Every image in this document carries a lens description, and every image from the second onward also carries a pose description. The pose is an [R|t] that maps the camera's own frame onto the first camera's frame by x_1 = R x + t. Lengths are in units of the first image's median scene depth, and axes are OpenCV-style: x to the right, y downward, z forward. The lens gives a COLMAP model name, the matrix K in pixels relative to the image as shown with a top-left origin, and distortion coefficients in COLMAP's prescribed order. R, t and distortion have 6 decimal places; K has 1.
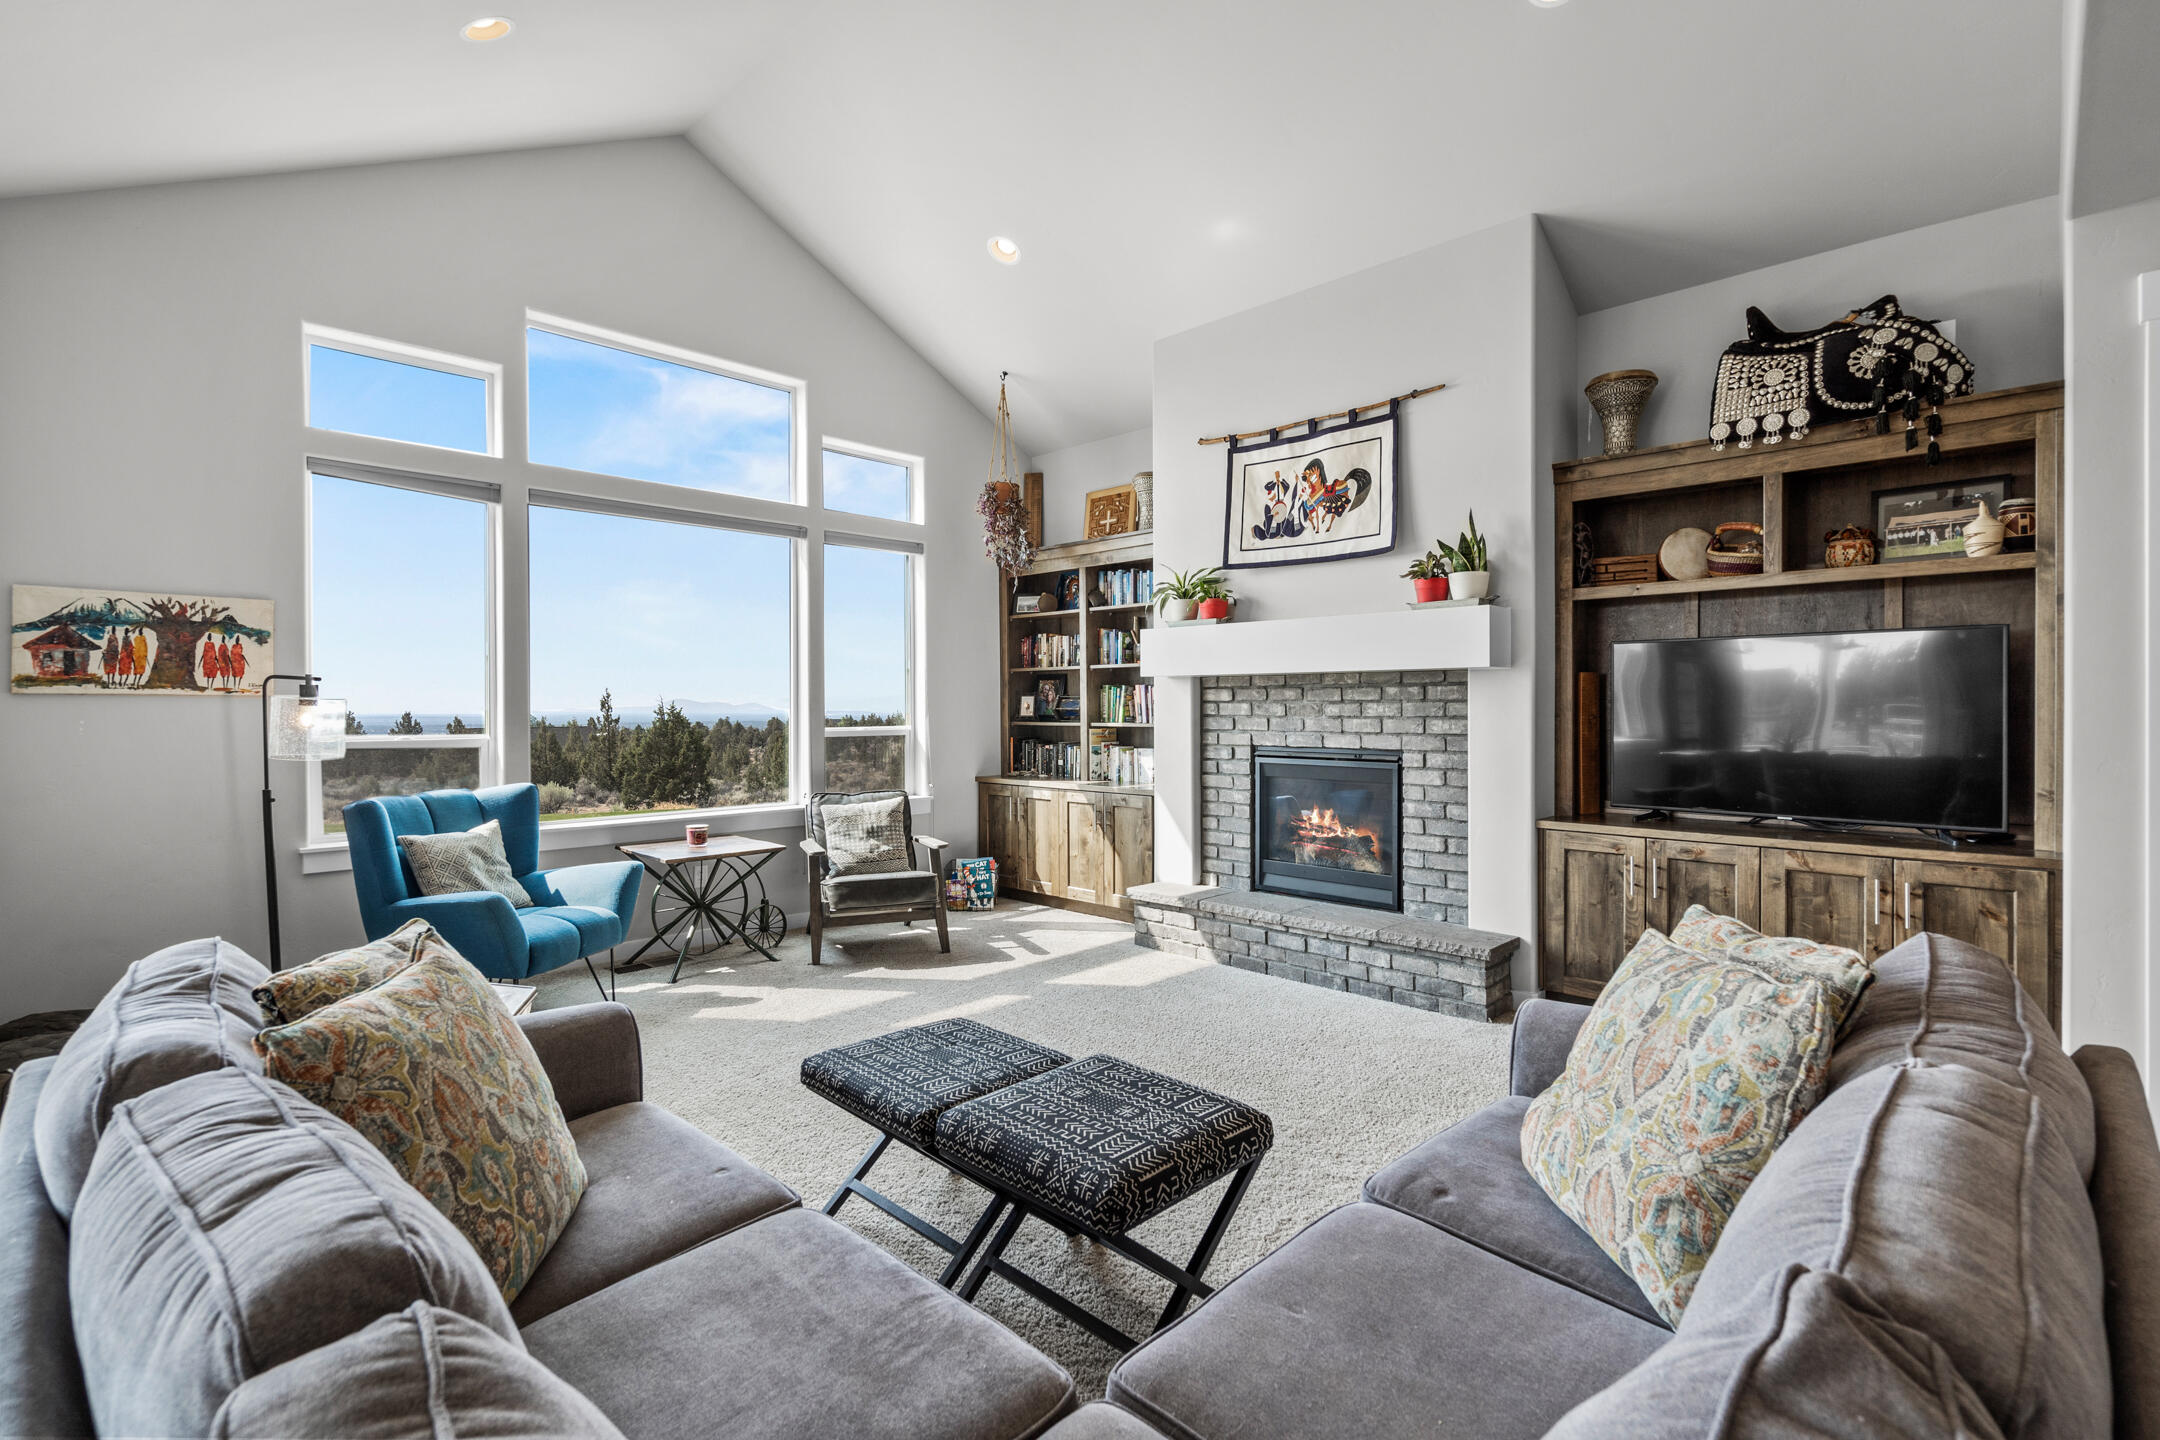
lens RADIAL K [[985.2, 0, 1063.2], [0, 985.2, 713.7], [0, 0, 1]] dist [-0.006726, 0.002934]
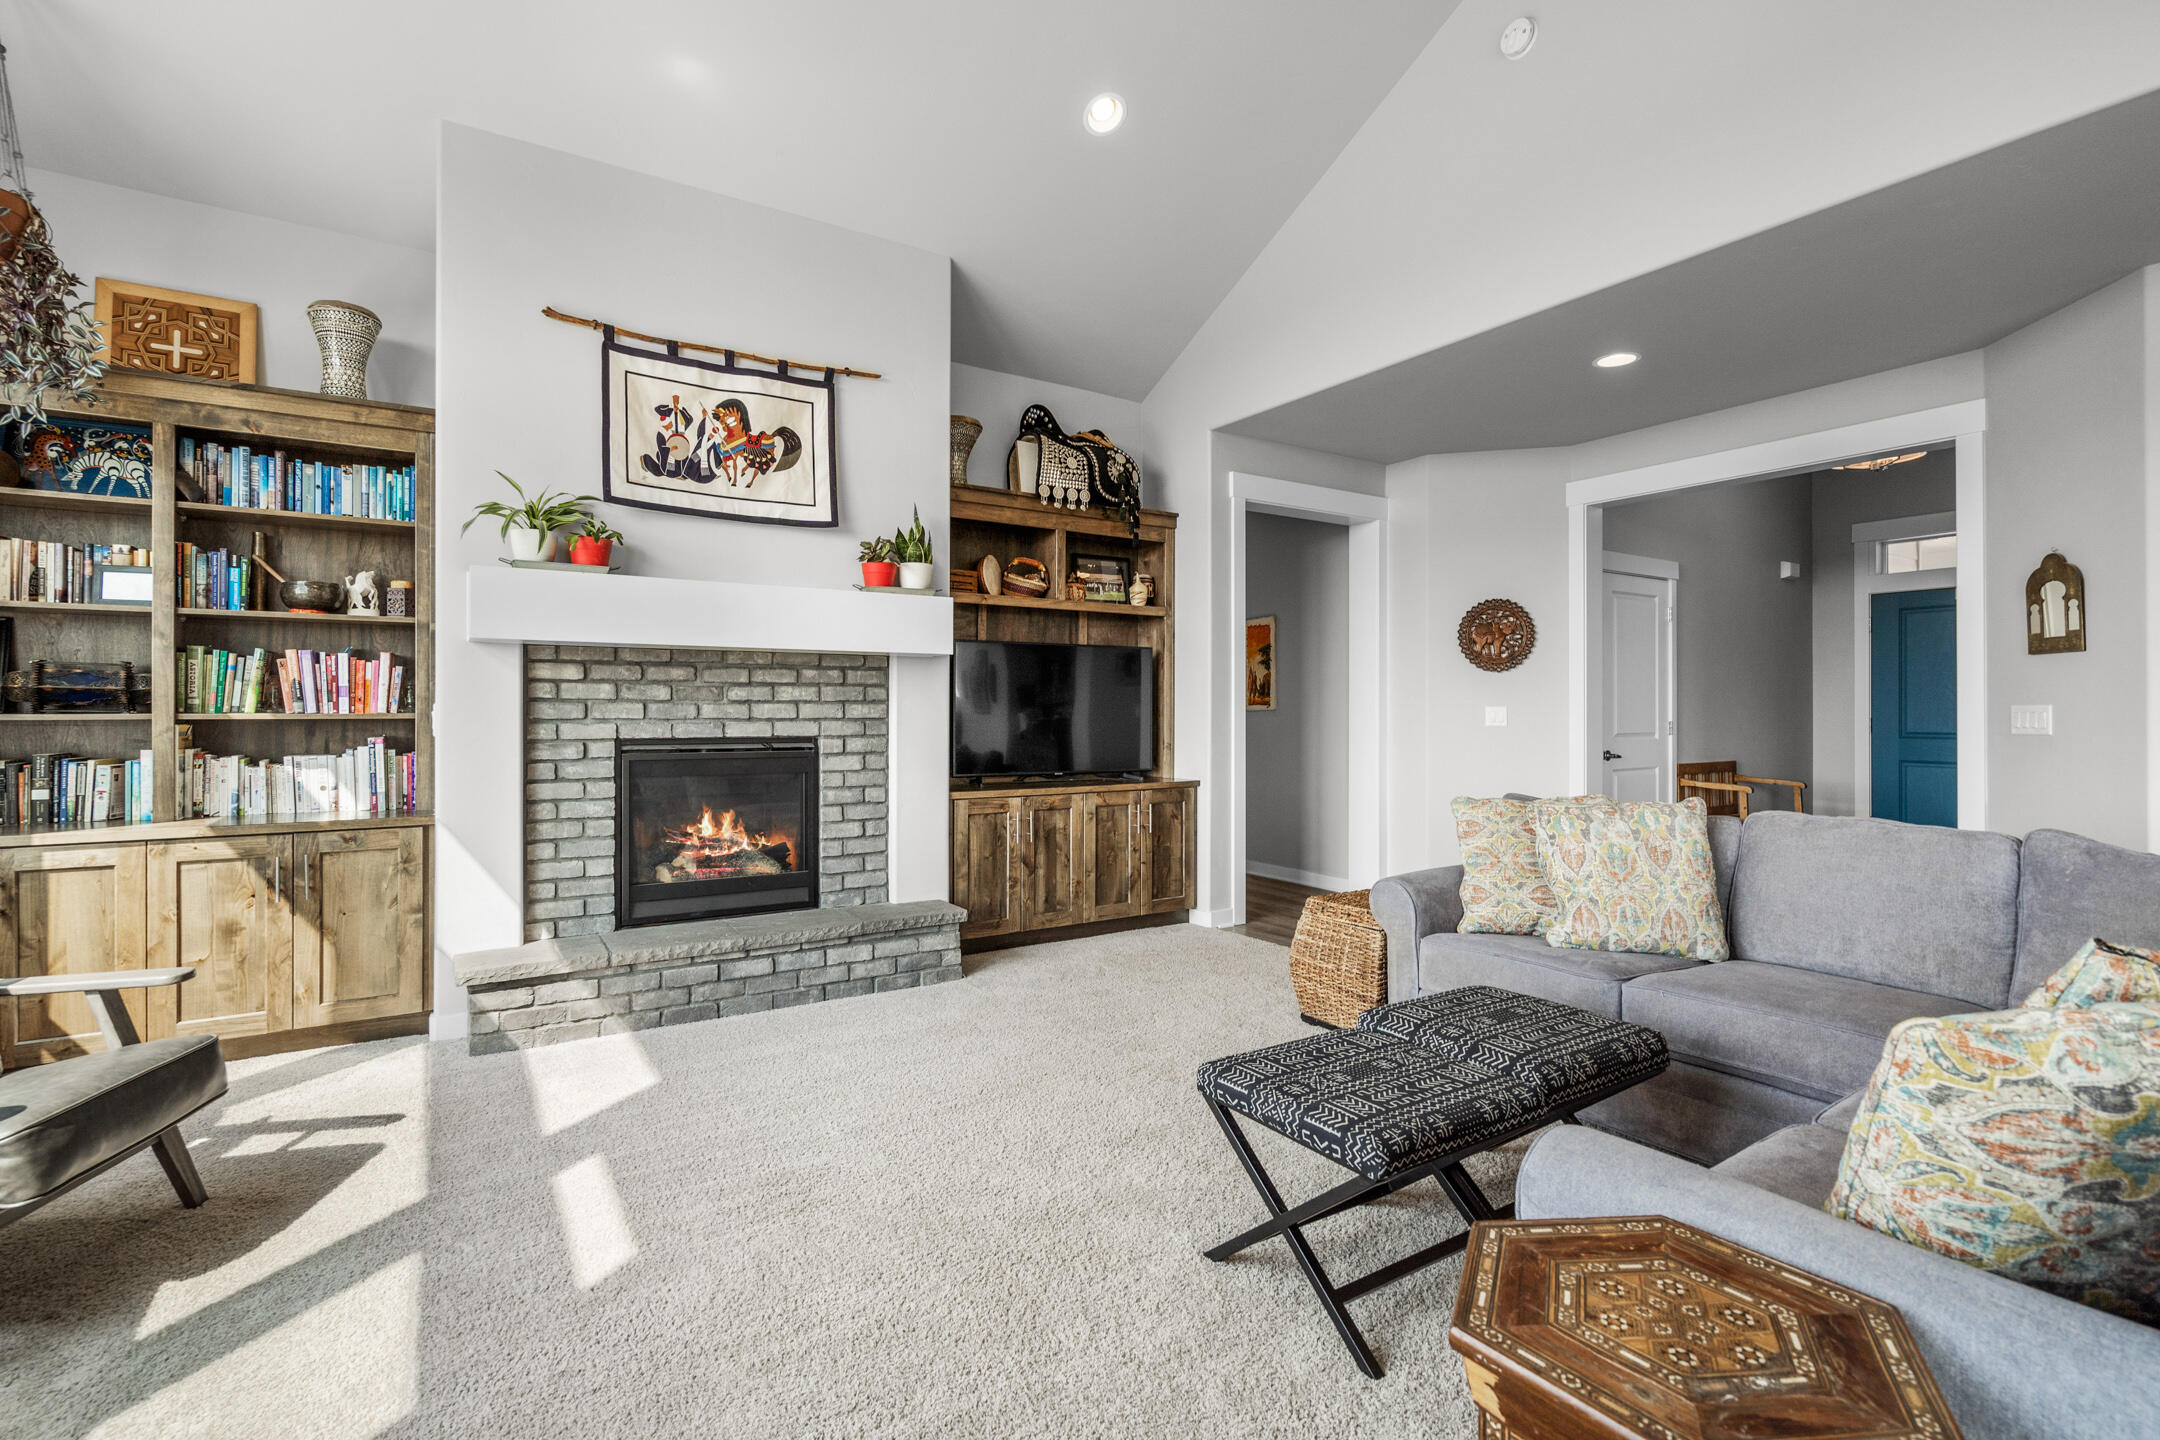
lens RADIAL K [[985.2, 0, 1065.1], [0, 985.2, 706.7], [0, 0, 1]] dist [-0.006726, 0.002934]
pose [[0.218382, 0.006534, 0.975841, -0.542259], [0.006608, 0.999945, -0.008174, 0.018075], [-0.975841, 0.008233, 0.218327, 0.566241]]
